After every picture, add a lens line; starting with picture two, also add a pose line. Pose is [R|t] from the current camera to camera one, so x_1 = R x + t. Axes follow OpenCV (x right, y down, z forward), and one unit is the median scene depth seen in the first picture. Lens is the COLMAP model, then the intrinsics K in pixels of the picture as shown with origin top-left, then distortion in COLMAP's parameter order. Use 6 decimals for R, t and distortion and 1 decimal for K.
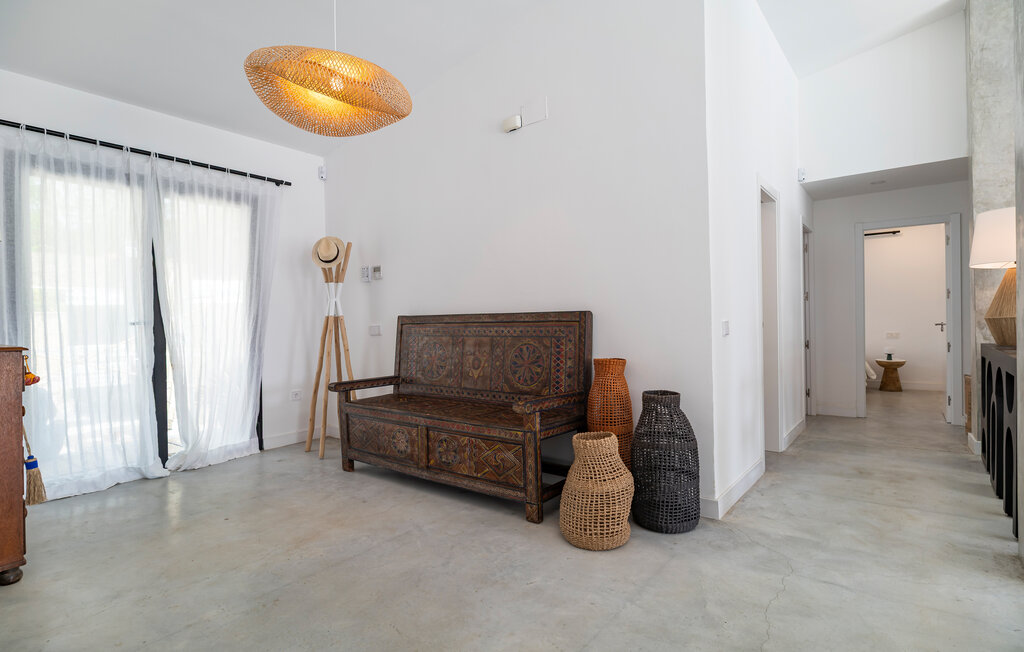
lens RADIAL K [[526.7, 0, 512.0], [0, 526.7, 326.0], [0, 0, 1]] dist [-0.004505, 0.000266]
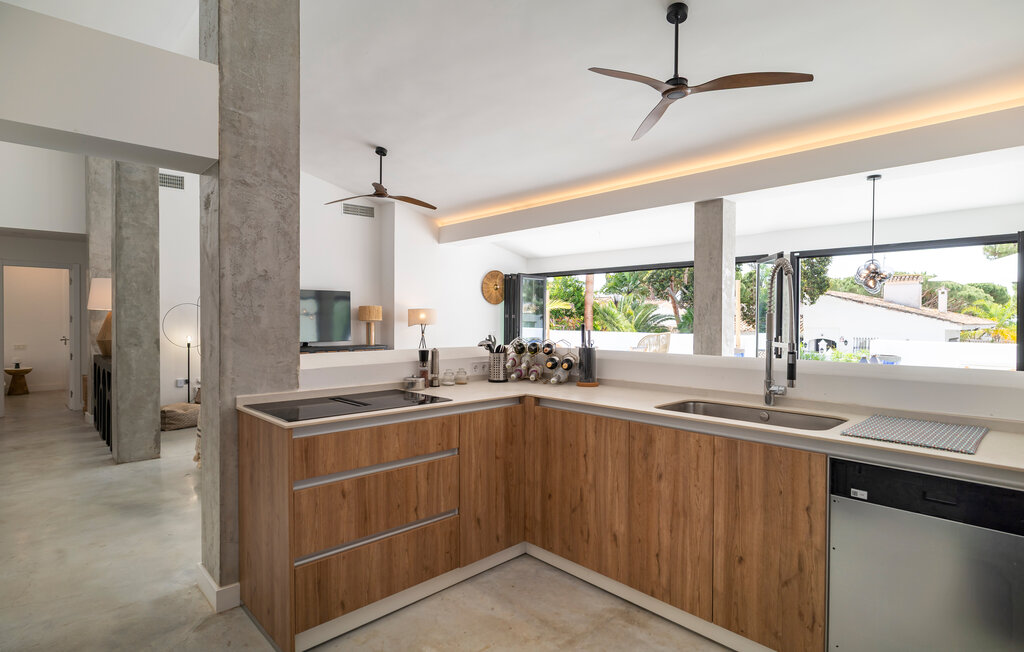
lens RADIAL K [[526.7, 0, 512.0], [0, 526.7, 326.0], [0, 0, 1]] dist [-0.004505, 0.000266]
pose [[0.162062, 0.005168, 0.986767, -0.480964], [-0.001018, 0.999987, -0.005070, -0.046611], [-0.986780, -0.000182, 0.162065, -0.519265]]
